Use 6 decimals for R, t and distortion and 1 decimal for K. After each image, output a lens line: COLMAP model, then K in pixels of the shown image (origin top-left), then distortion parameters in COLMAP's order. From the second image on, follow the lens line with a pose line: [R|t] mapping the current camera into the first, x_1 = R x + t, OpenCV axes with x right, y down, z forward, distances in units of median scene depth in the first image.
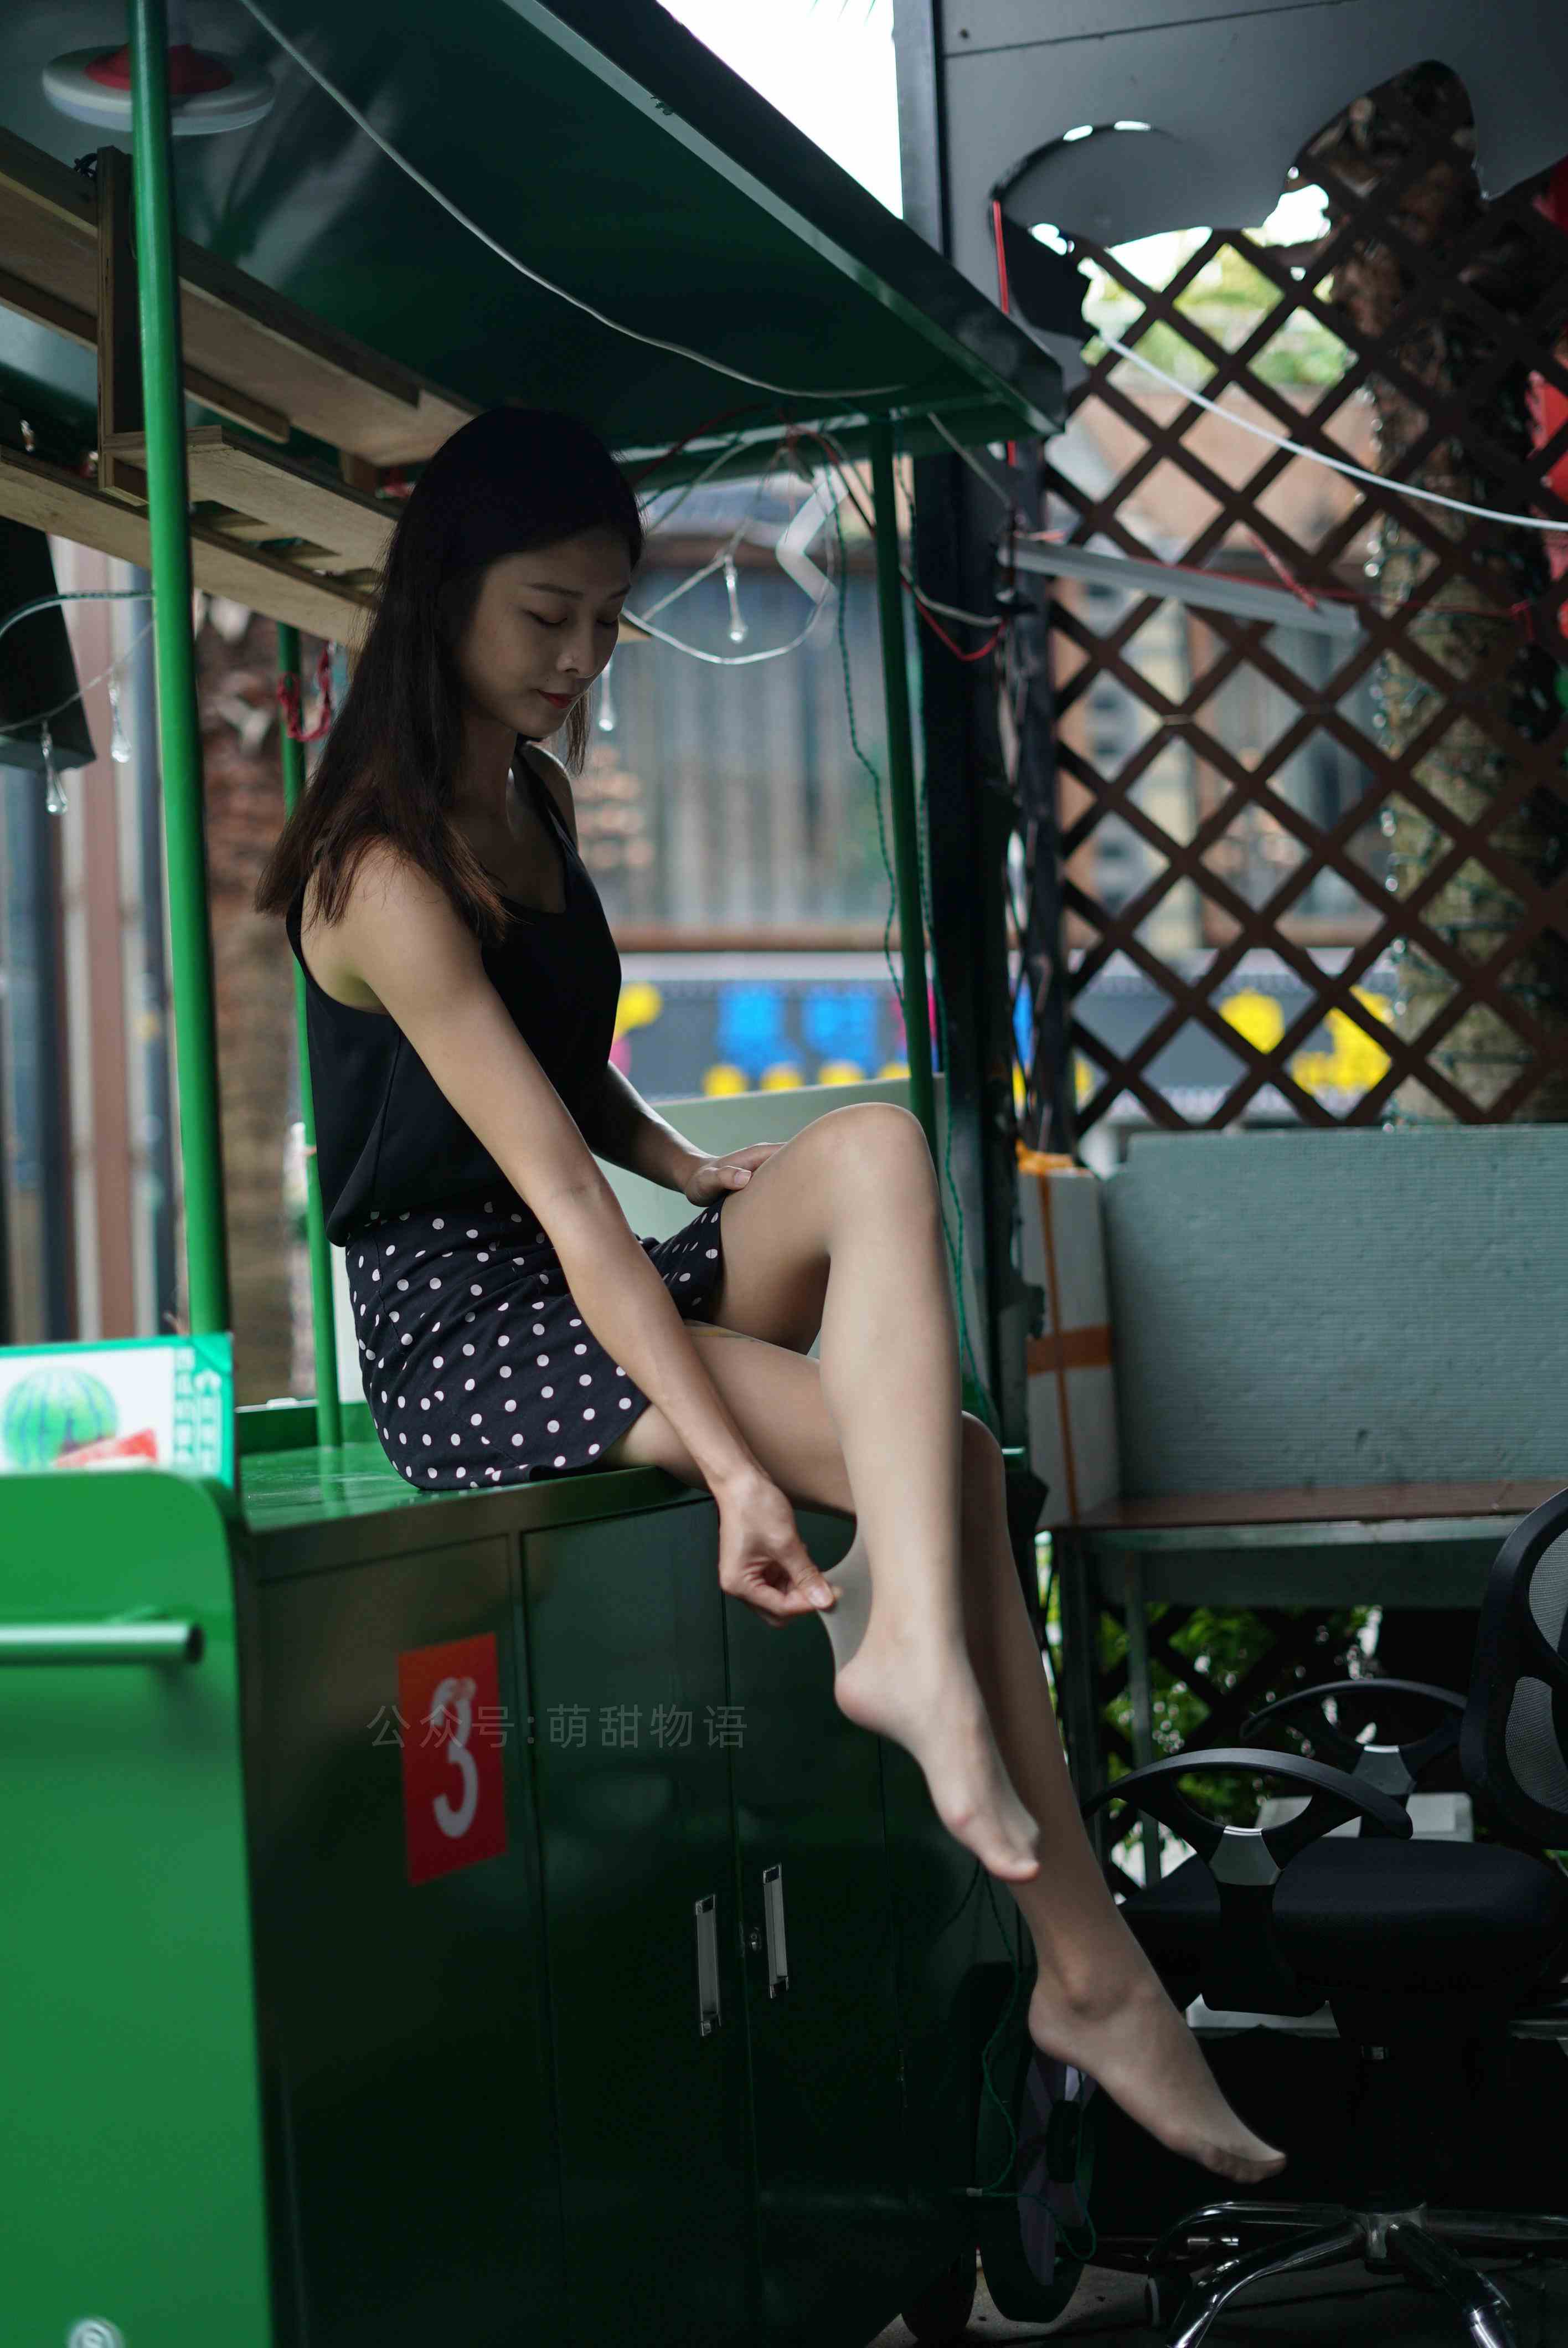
lens RADIAL K [[3348.7, 0, 745.1], [0, 3348.7, 1169.6], [0, 0, 1]] dist [-0.021422, 0.032674]
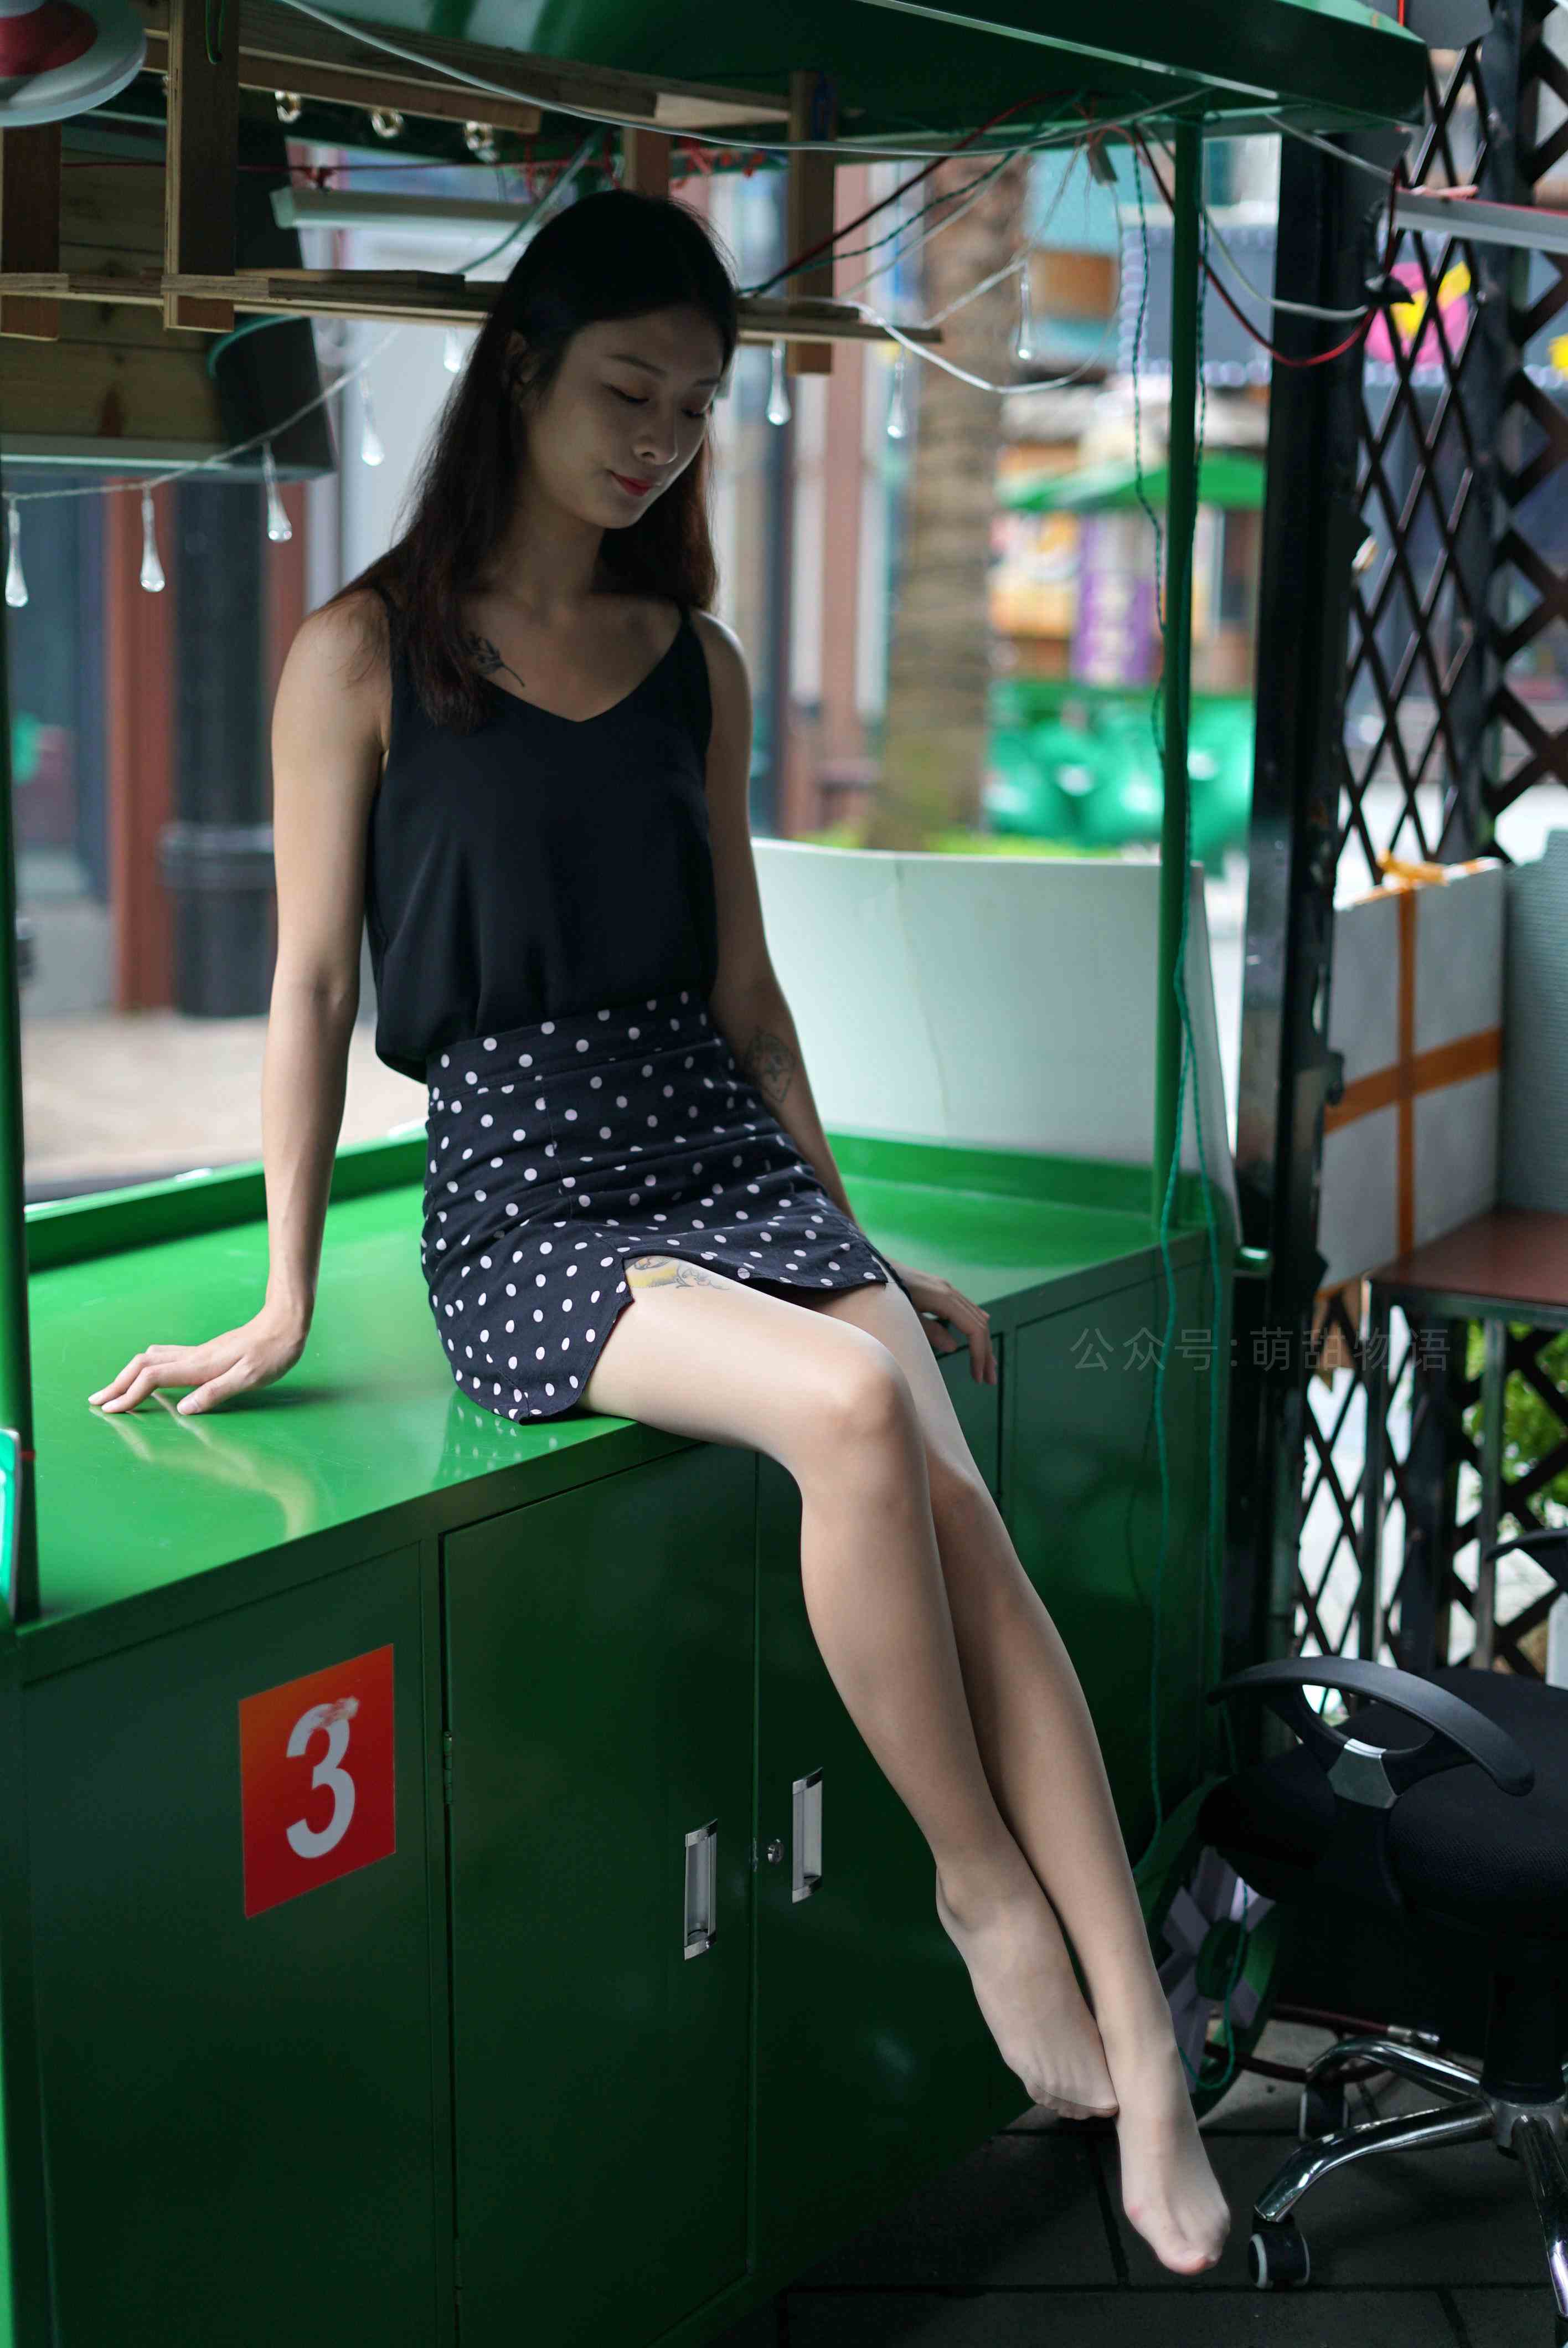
lens RADIAL K [[3348.7, 0, 745.1], [0, 3348.7, 1169.6], [0, 0, 1]] dist [-0.021422, 0.032674]
pose [[0.967316, 0.104167, -0.231190, 0.148276], [-0.048805, 0.971162, 0.233372, -0.144481], [0.248833, -0.214461, 0.944504, 0.075645]]
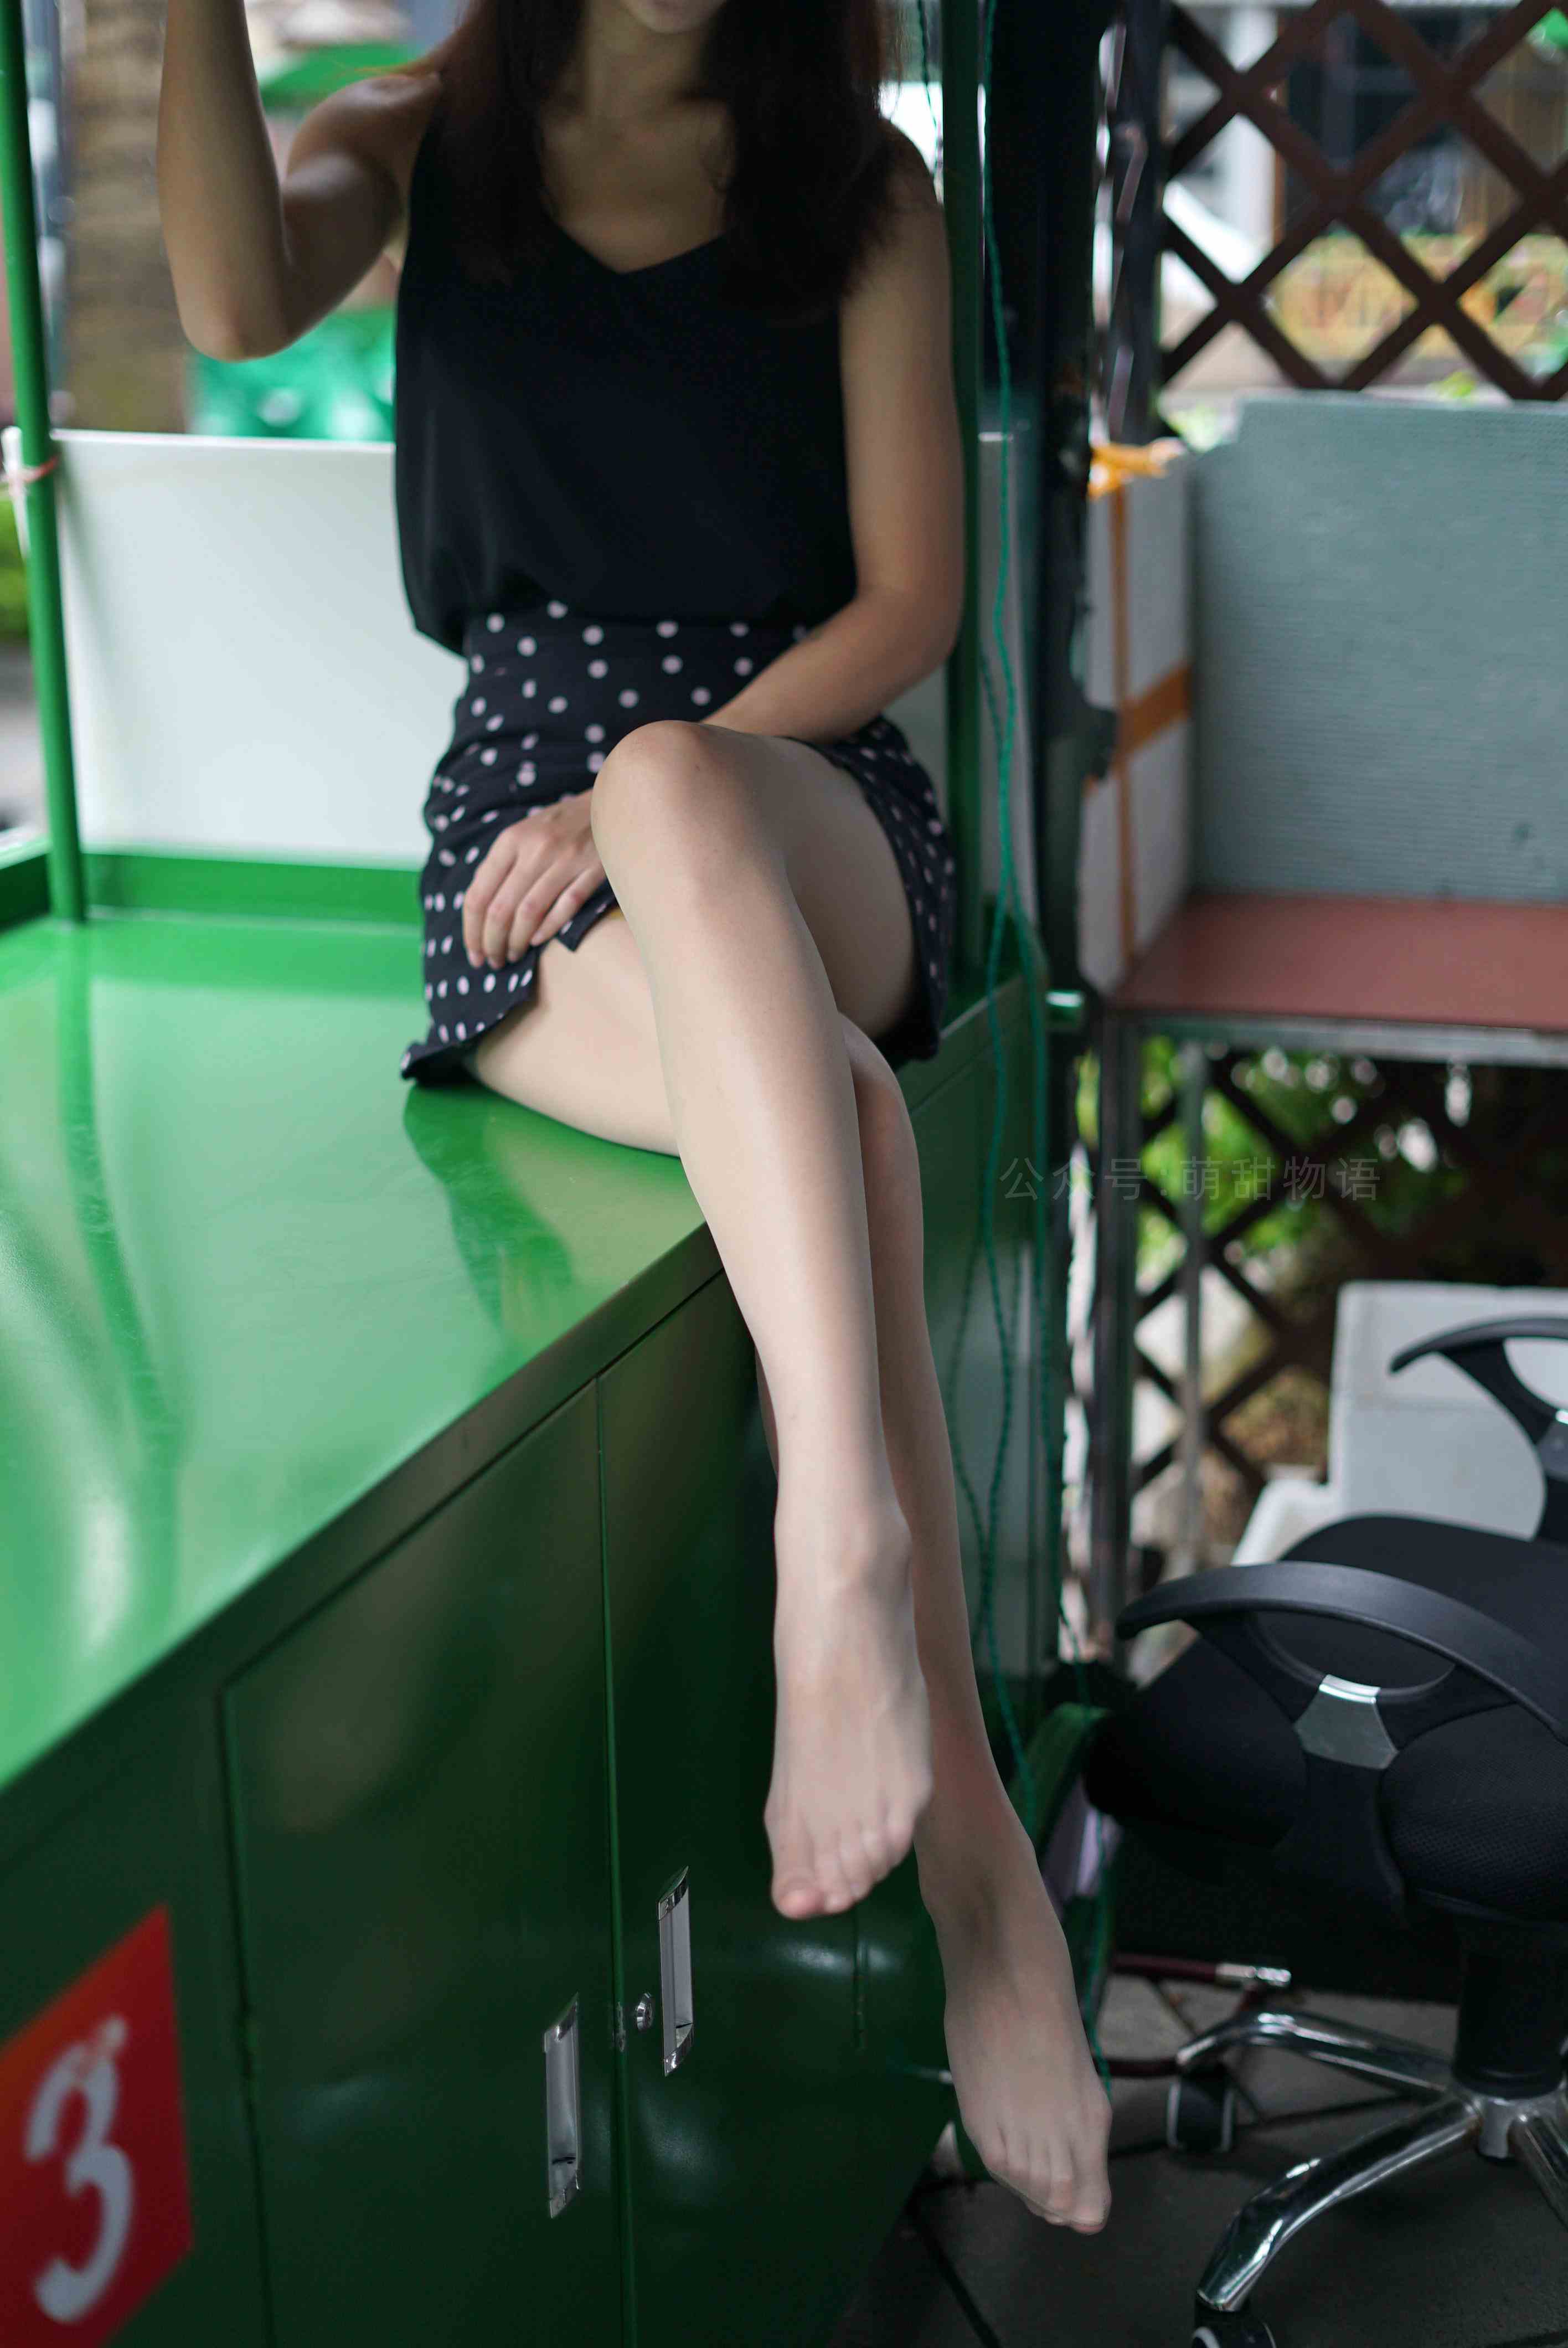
lens RADIAL K [[3466.8, 0, 812.2], [0, 3466.8, 1179.3], [0, 0, 1]] dist [-0.047943, 0.040853]
pose [[0.998900, 0.030985, 0.035198, 0.005225], [-0.040702, 0.945637, 0.322668, -0.101824], [-0.023287, -0.323745, 0.945858, 0.305777]]
